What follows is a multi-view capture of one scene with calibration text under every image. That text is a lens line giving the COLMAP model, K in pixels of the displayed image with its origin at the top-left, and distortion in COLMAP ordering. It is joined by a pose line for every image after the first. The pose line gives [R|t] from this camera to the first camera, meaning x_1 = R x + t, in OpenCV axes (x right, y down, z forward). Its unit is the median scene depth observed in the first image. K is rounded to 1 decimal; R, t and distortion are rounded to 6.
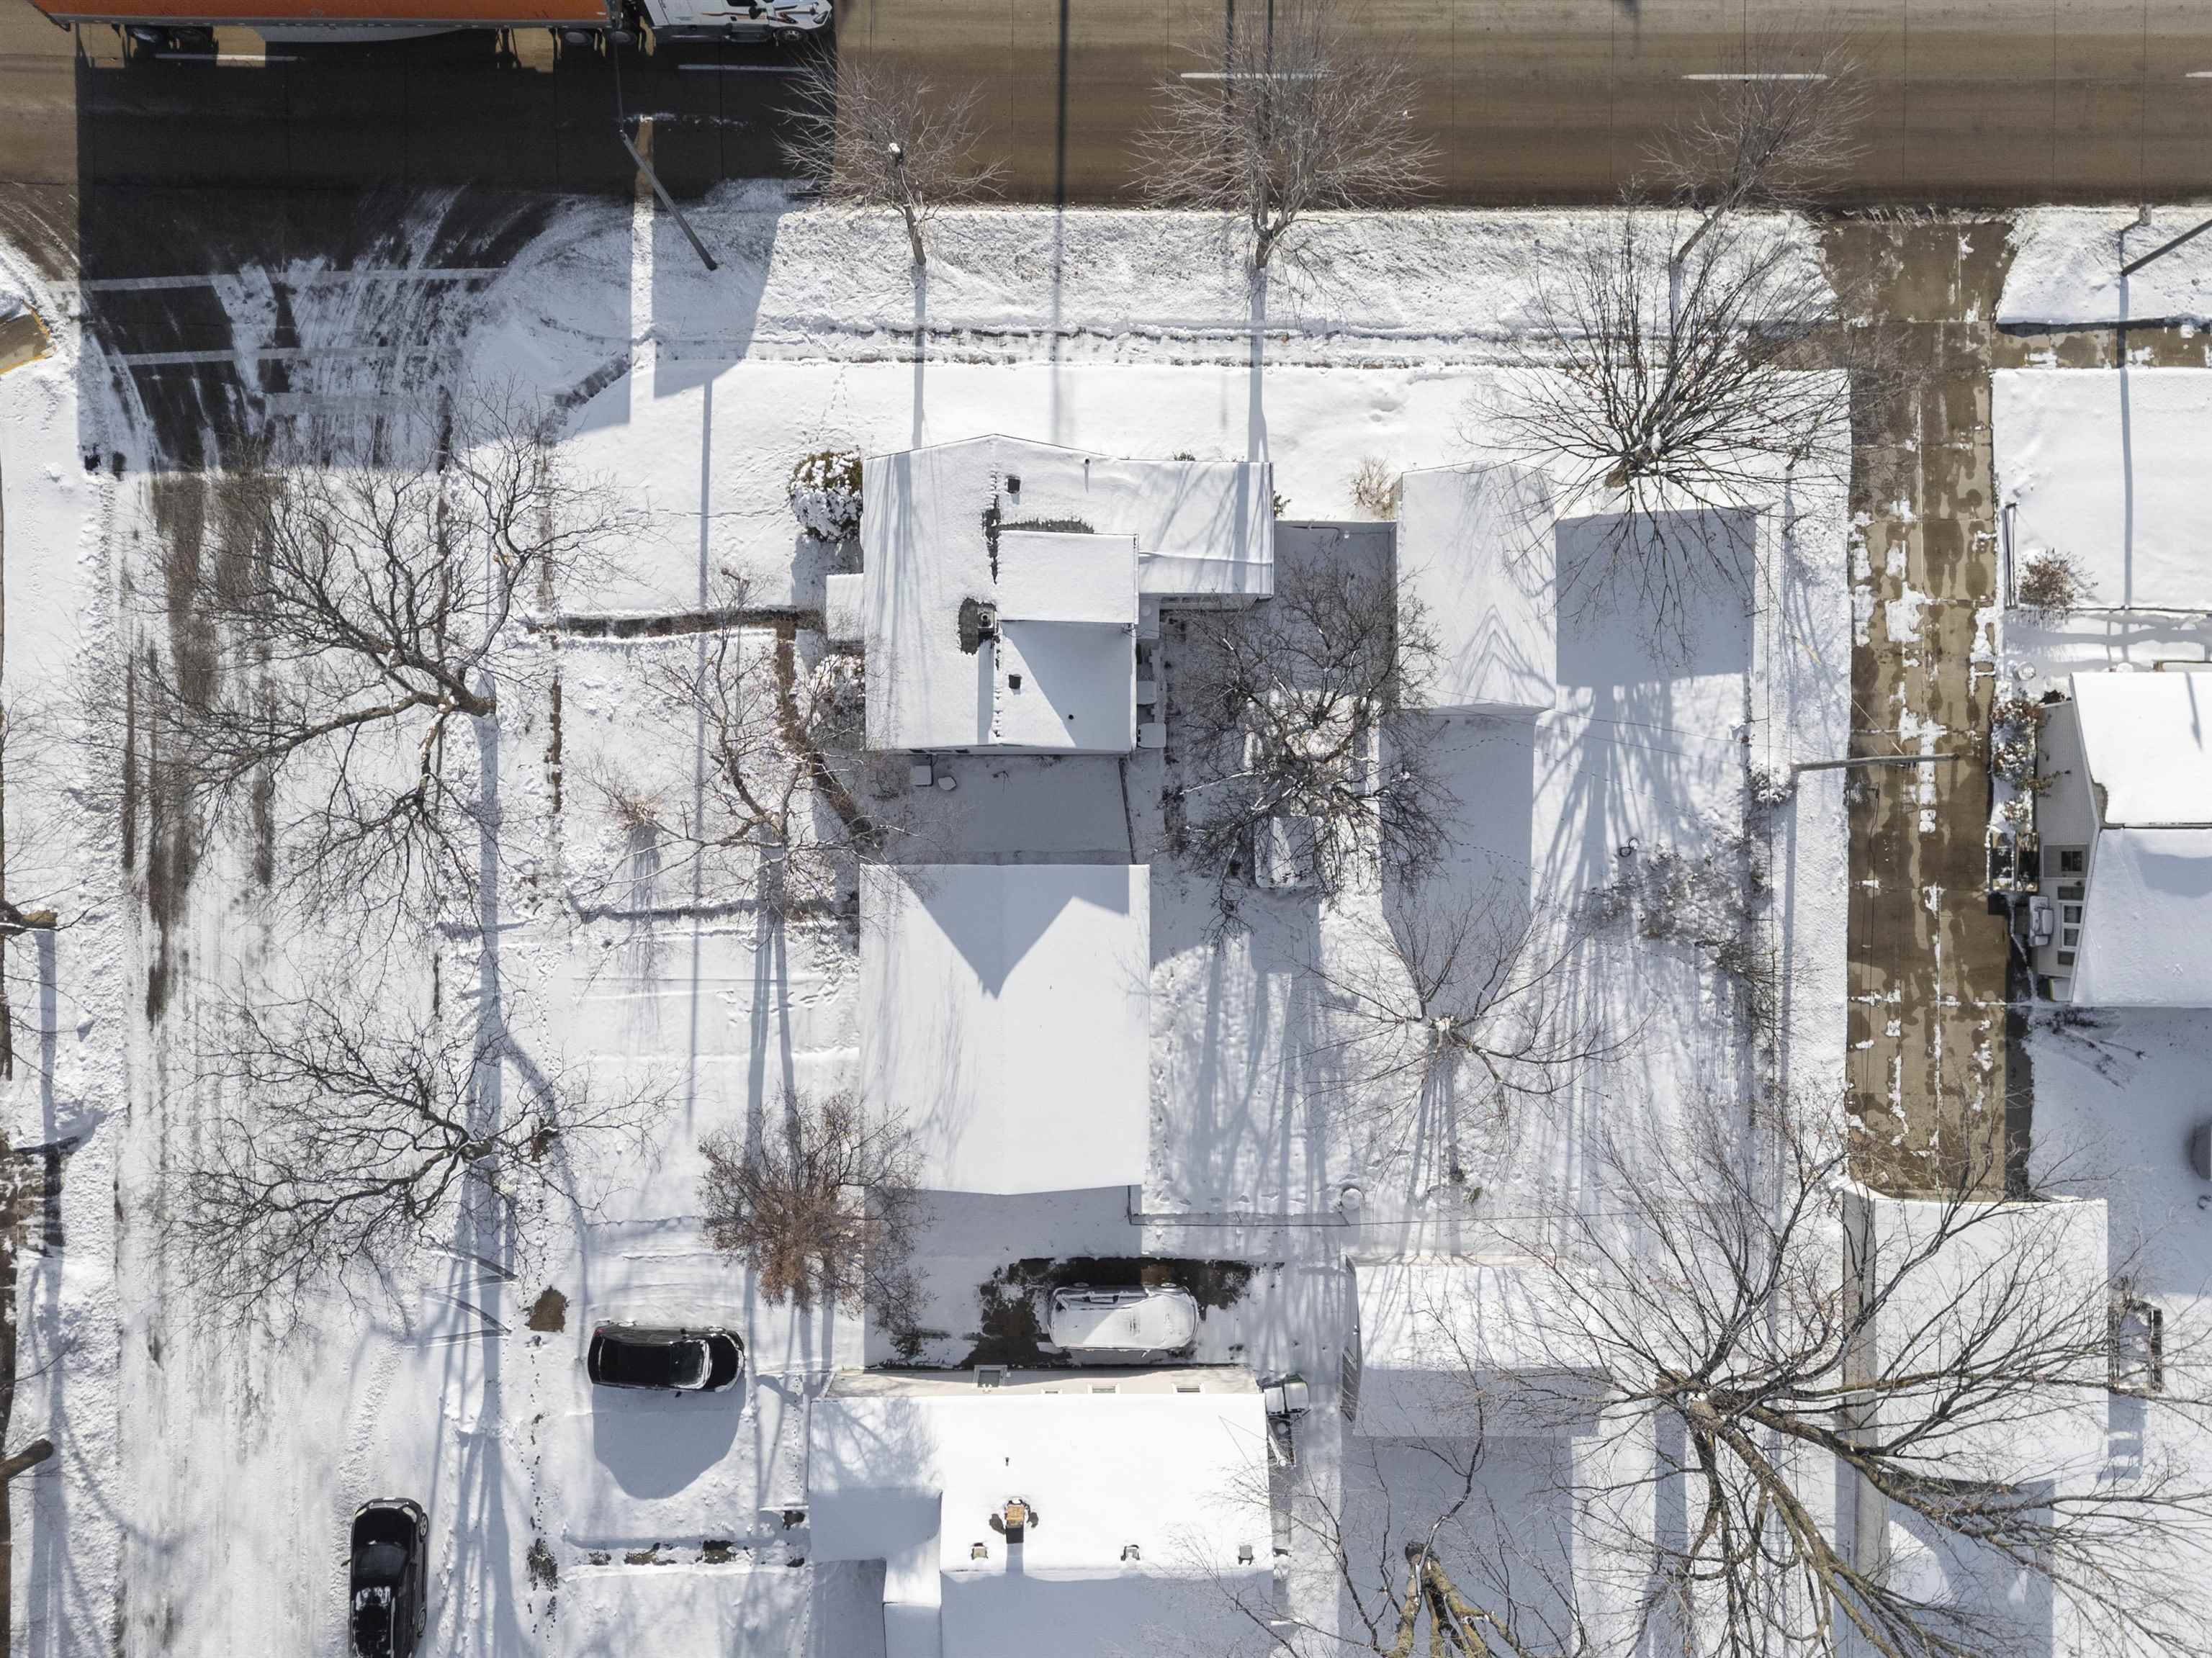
lens RADIAL K [[1602.5, 0, 1103.8], [0, 1602.5, 857.0], [0, 0, 1]] dist [0.077430, -0.062908]
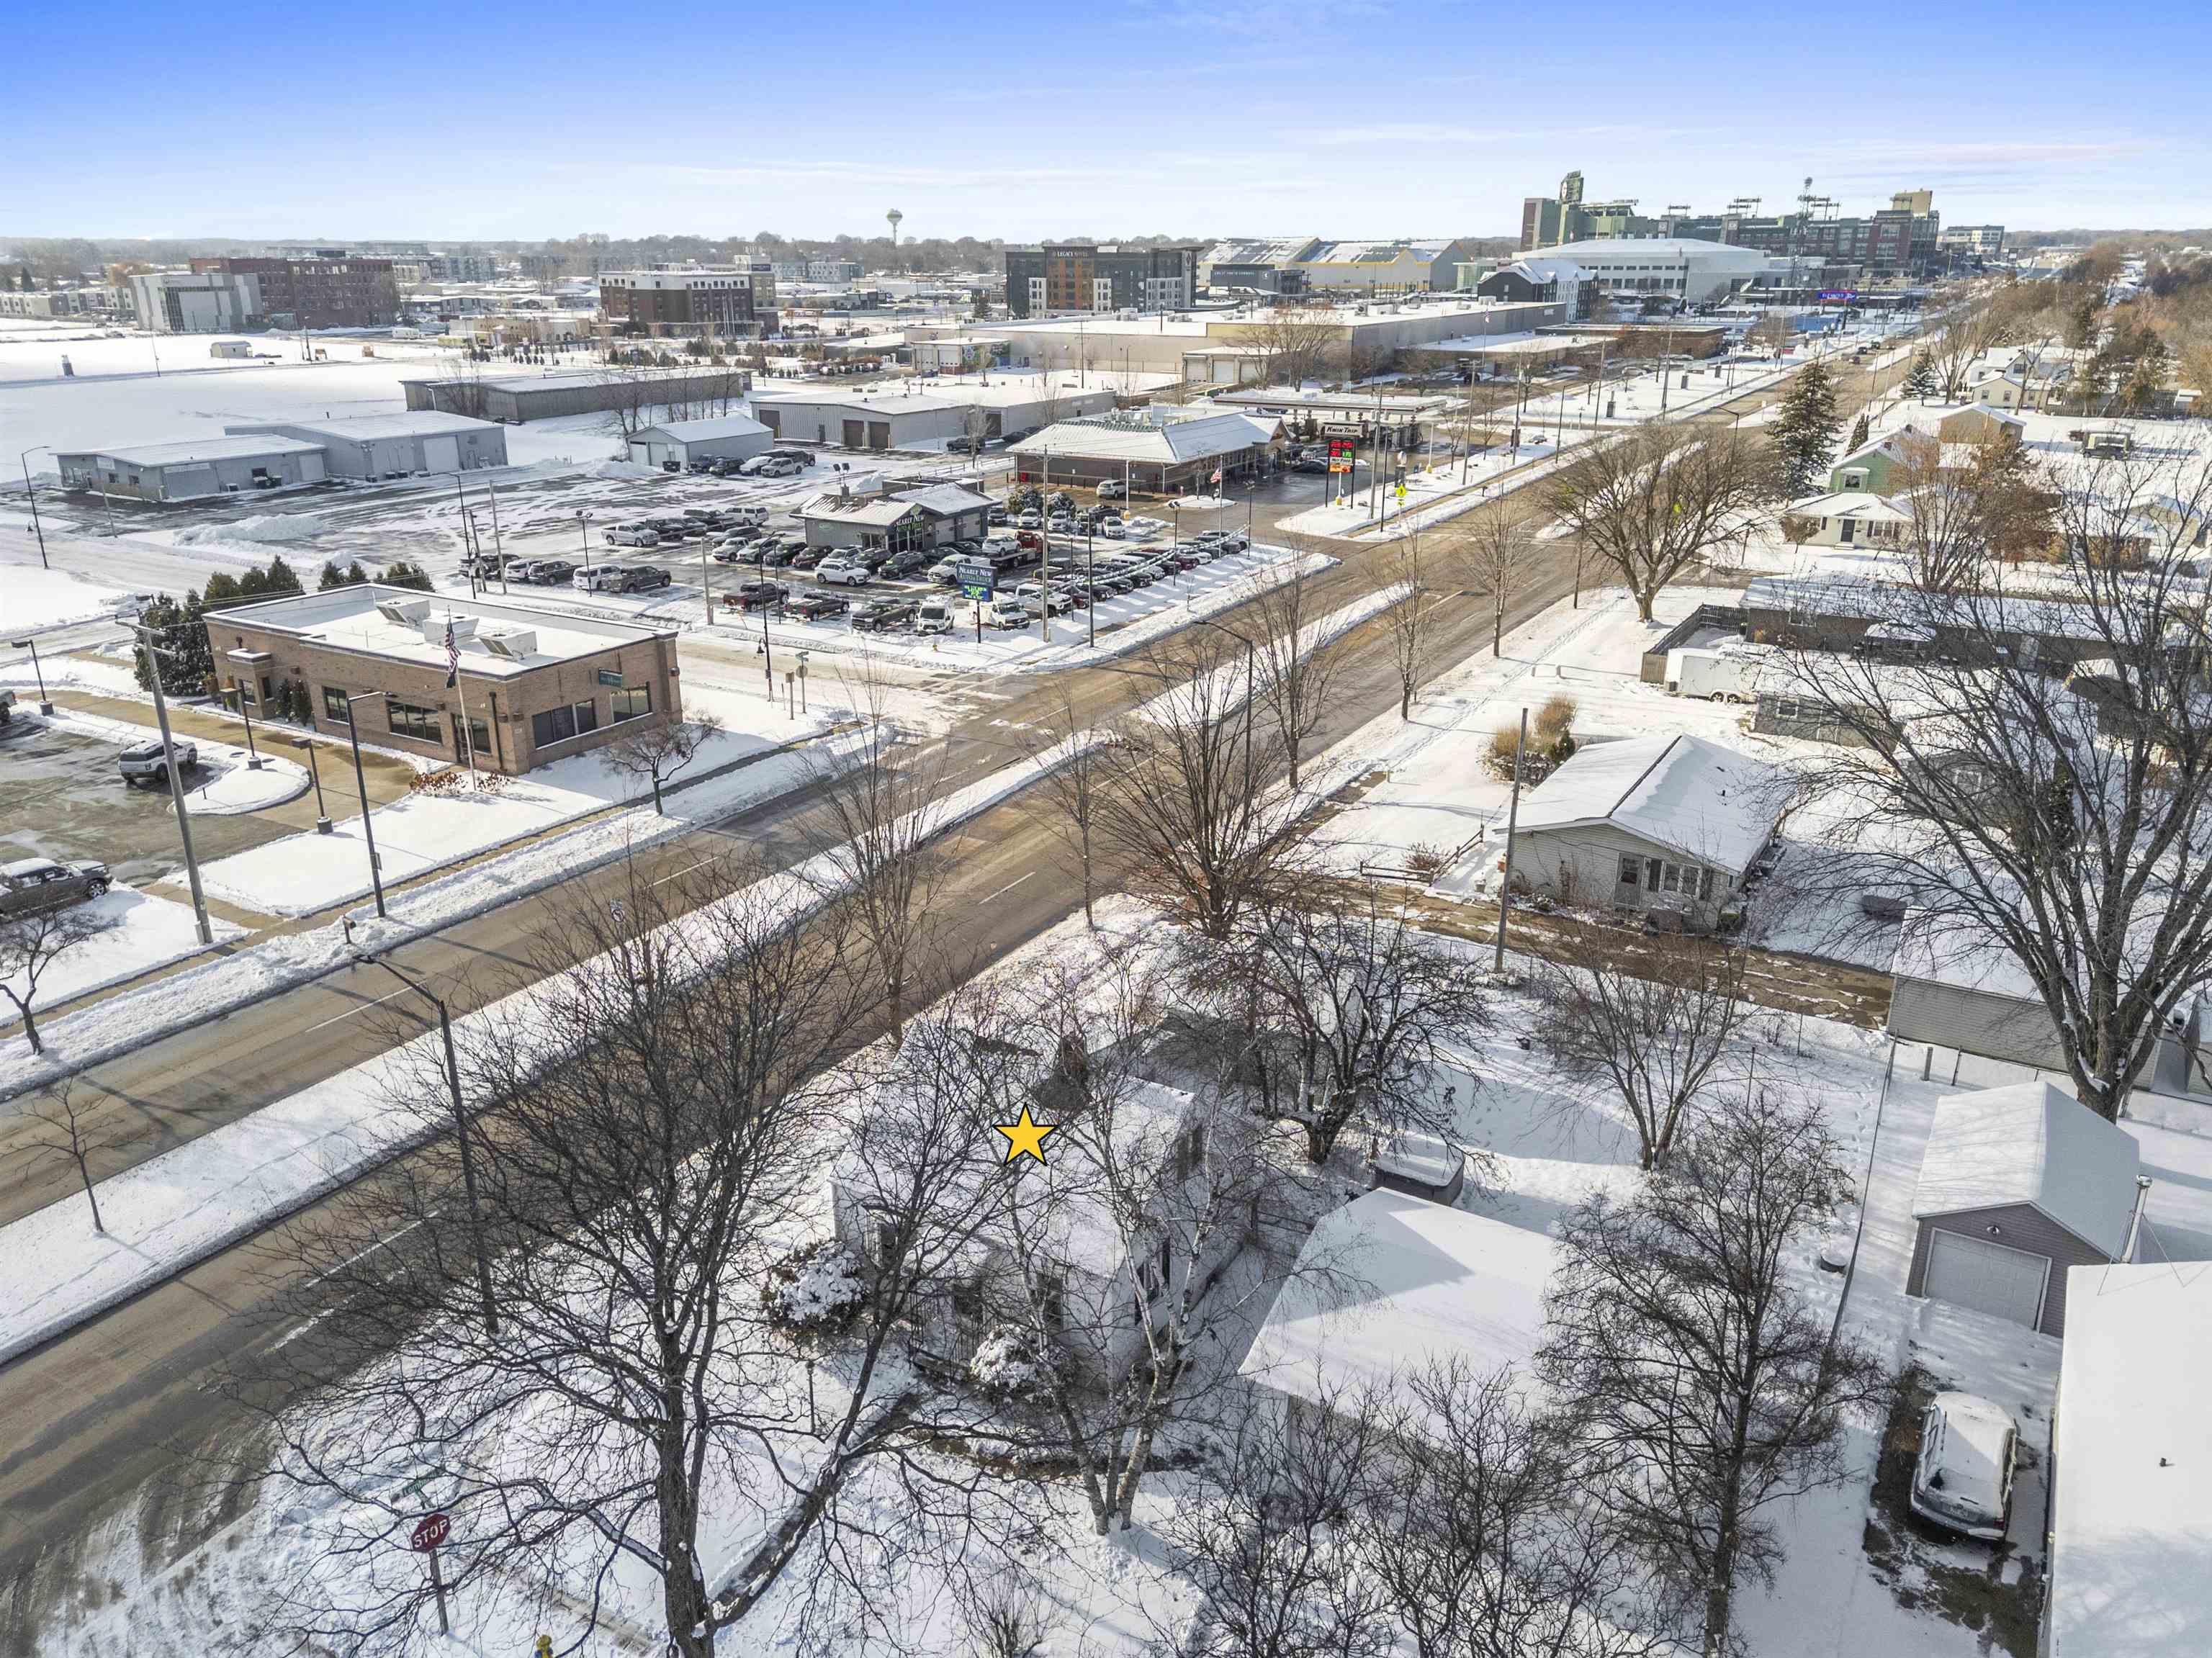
lens RADIAL K [[1602.5, 0, 1103.8], [0, 1602.5, 857.0], [0, 0, 1]] dist [0.077430, -0.062908]
pose [[0.506209, -0.319336, 0.801110, -0.672890], [0.862383, 0.179936, -0.473201, 0.249893], [0.006962, 0.930402, 0.366475, 0.480675]]
